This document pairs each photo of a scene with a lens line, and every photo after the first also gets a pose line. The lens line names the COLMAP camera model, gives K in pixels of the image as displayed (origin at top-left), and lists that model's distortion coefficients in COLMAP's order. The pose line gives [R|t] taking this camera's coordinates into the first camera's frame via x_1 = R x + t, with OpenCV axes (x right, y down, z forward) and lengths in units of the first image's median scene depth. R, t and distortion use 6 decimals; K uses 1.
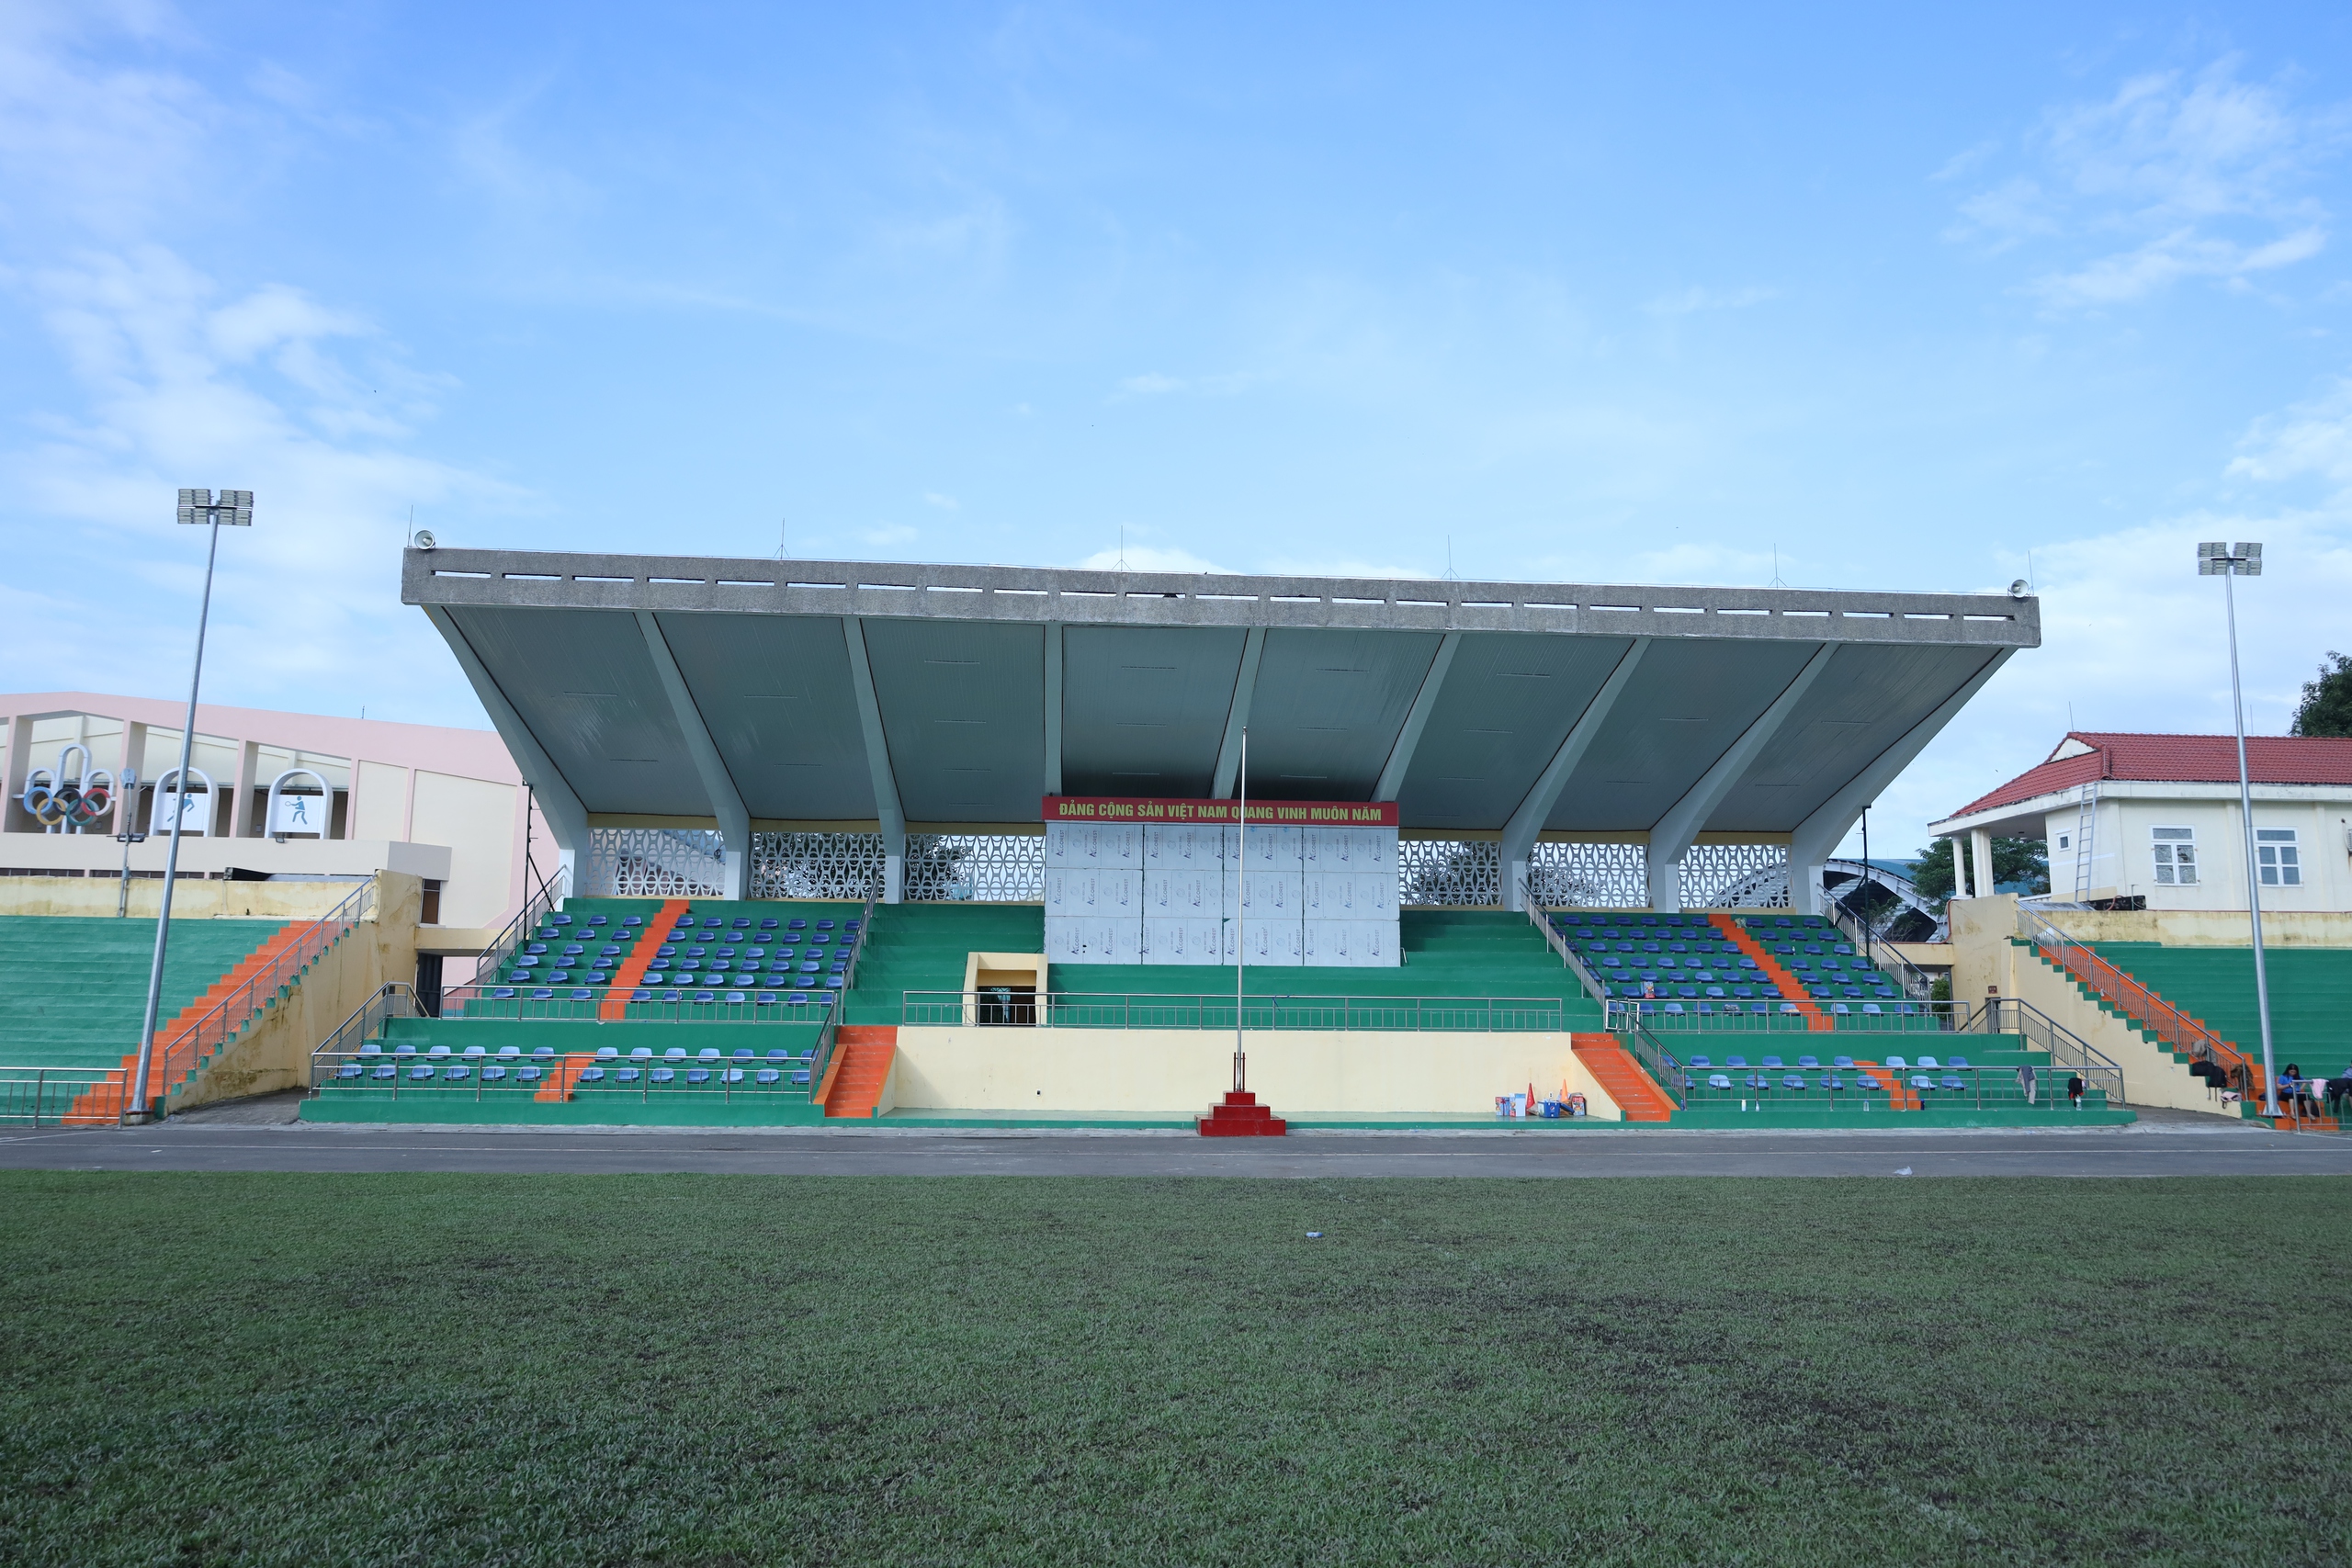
lens RADIAL K [[1534.5, 0, 1187.3], [0, 1534.5, 816.0], [0, 0, 1]] dist [-0.034854, 0.002279]
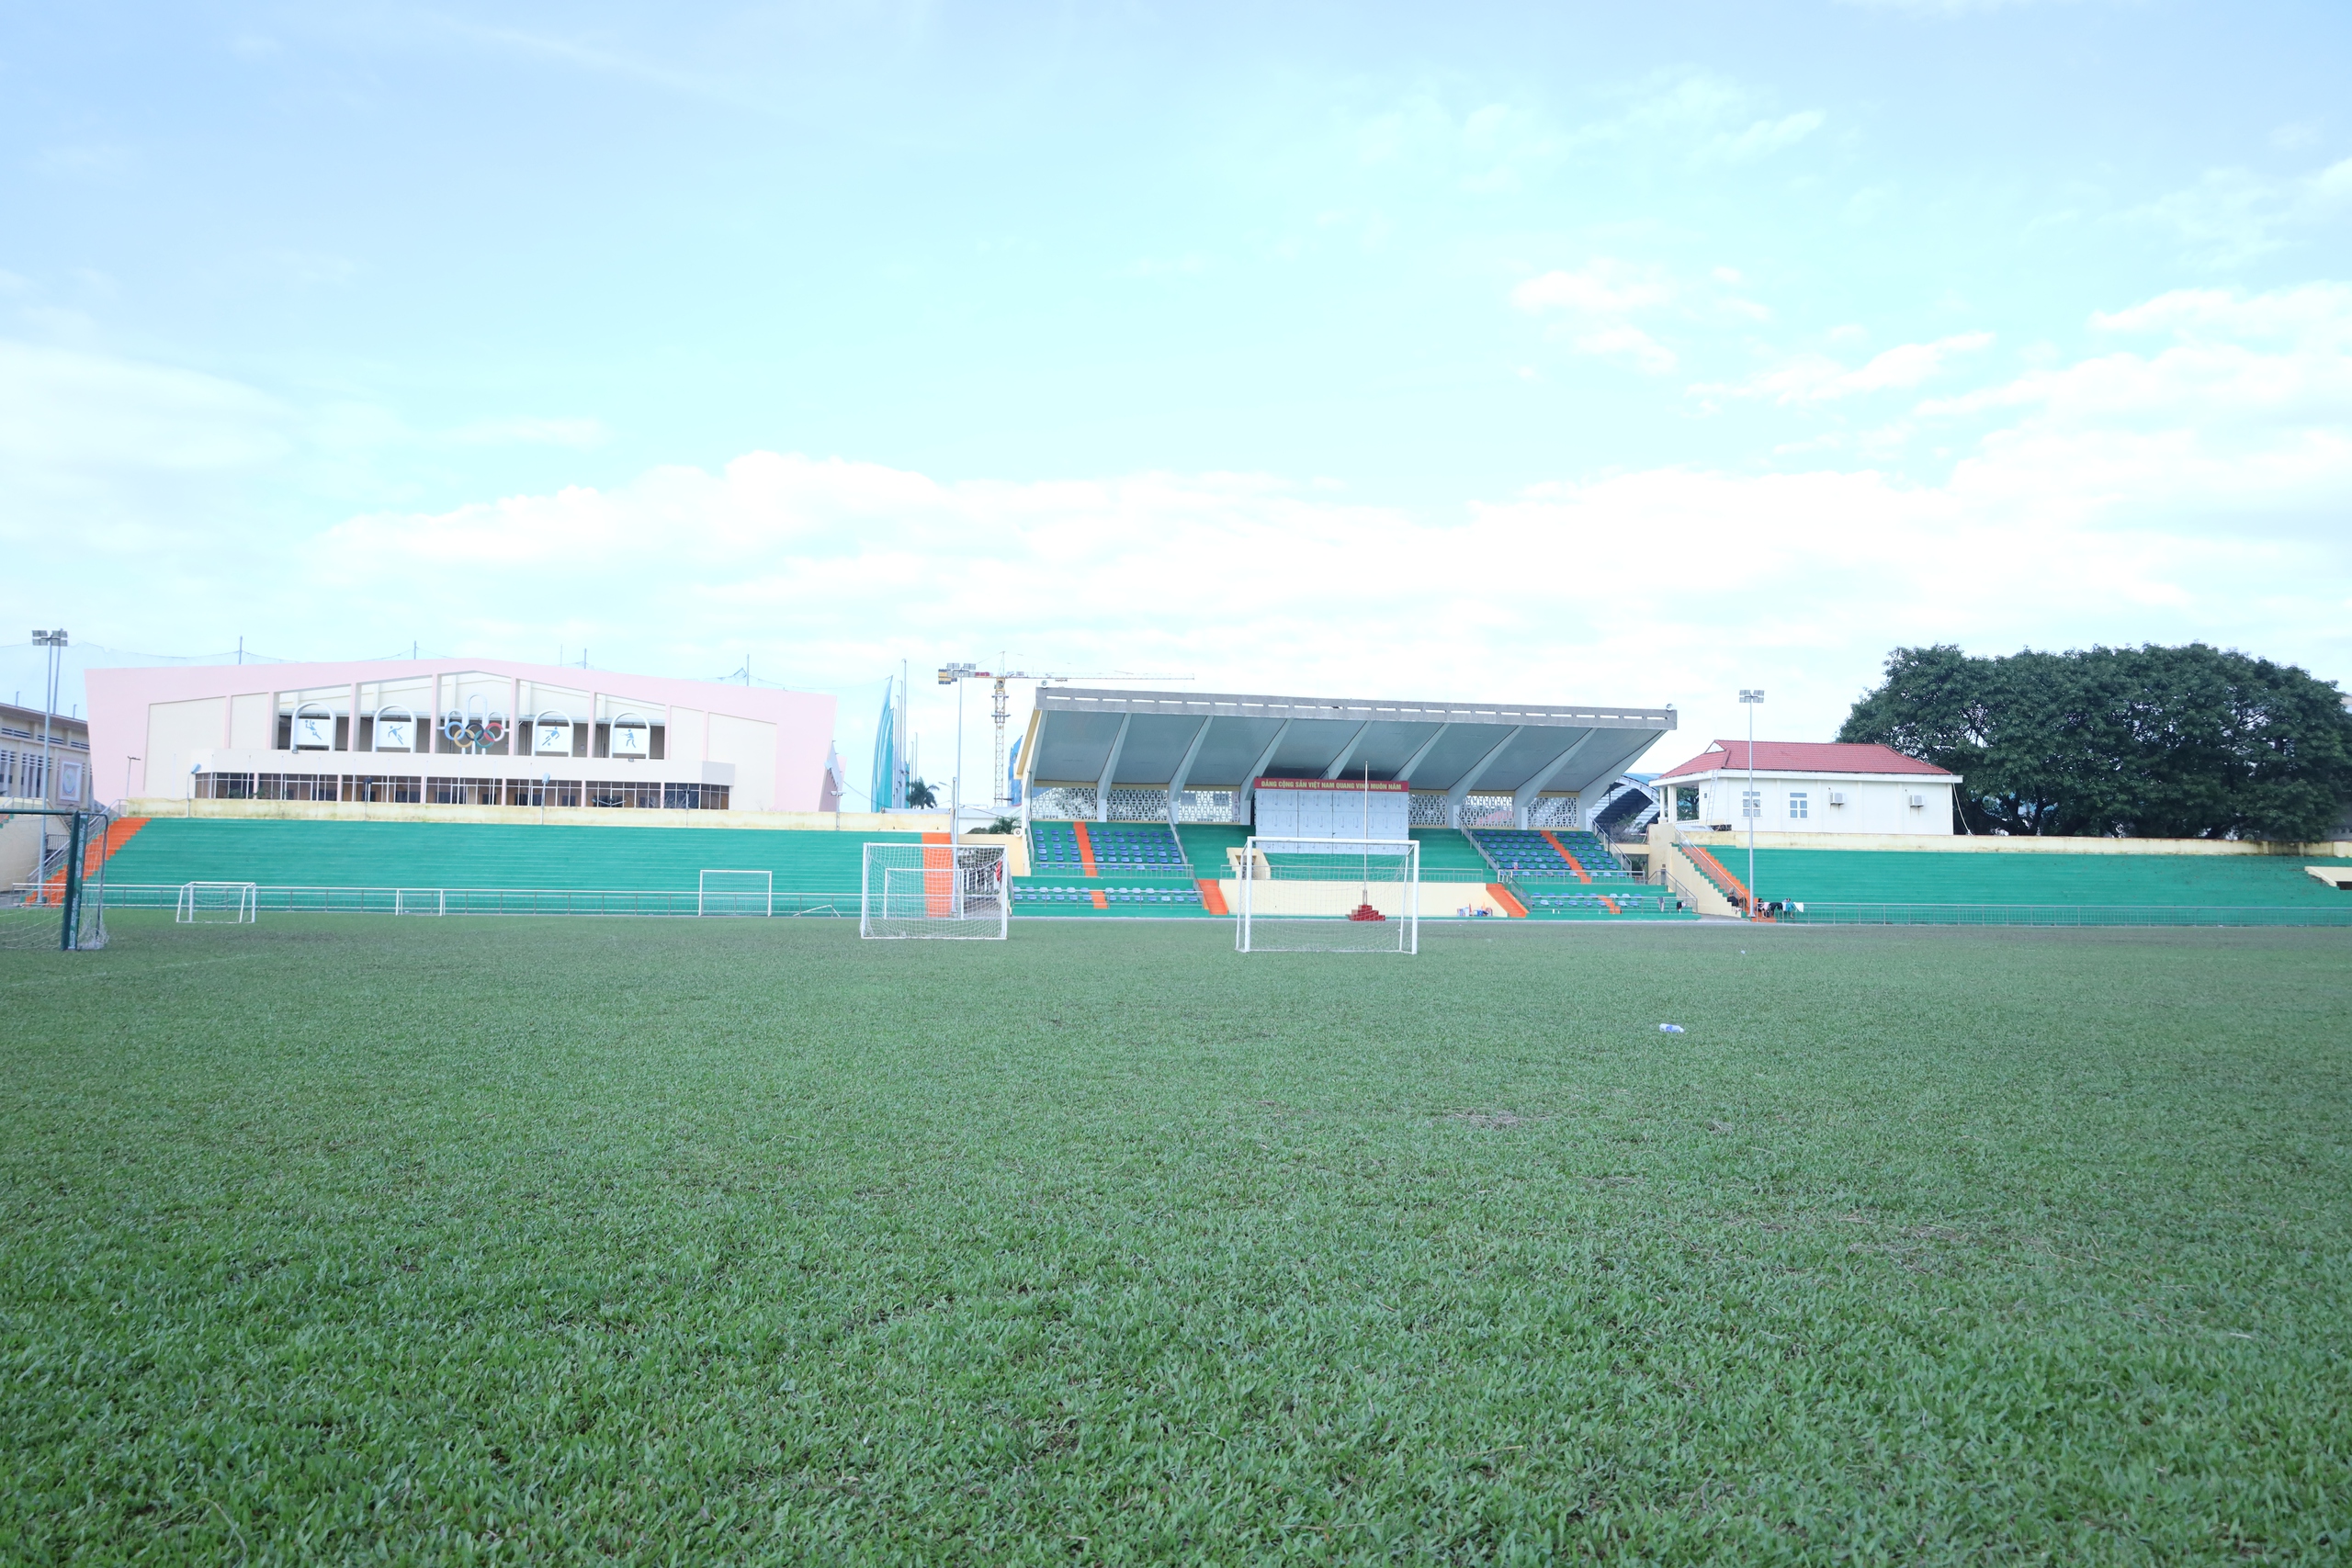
lens RADIAL K [[1534.5, 0, 1187.3], [0, 1534.5, 816.0], [0, 0, 1]] dist [-0.034854, 0.002279]
pose [[0.993538, 0.007887, 0.113230, -0.441128], [-0.018140, 0.995794, 0.089802, -0.155433], [-0.112045, -0.091276, 0.989502, -1.197202]]
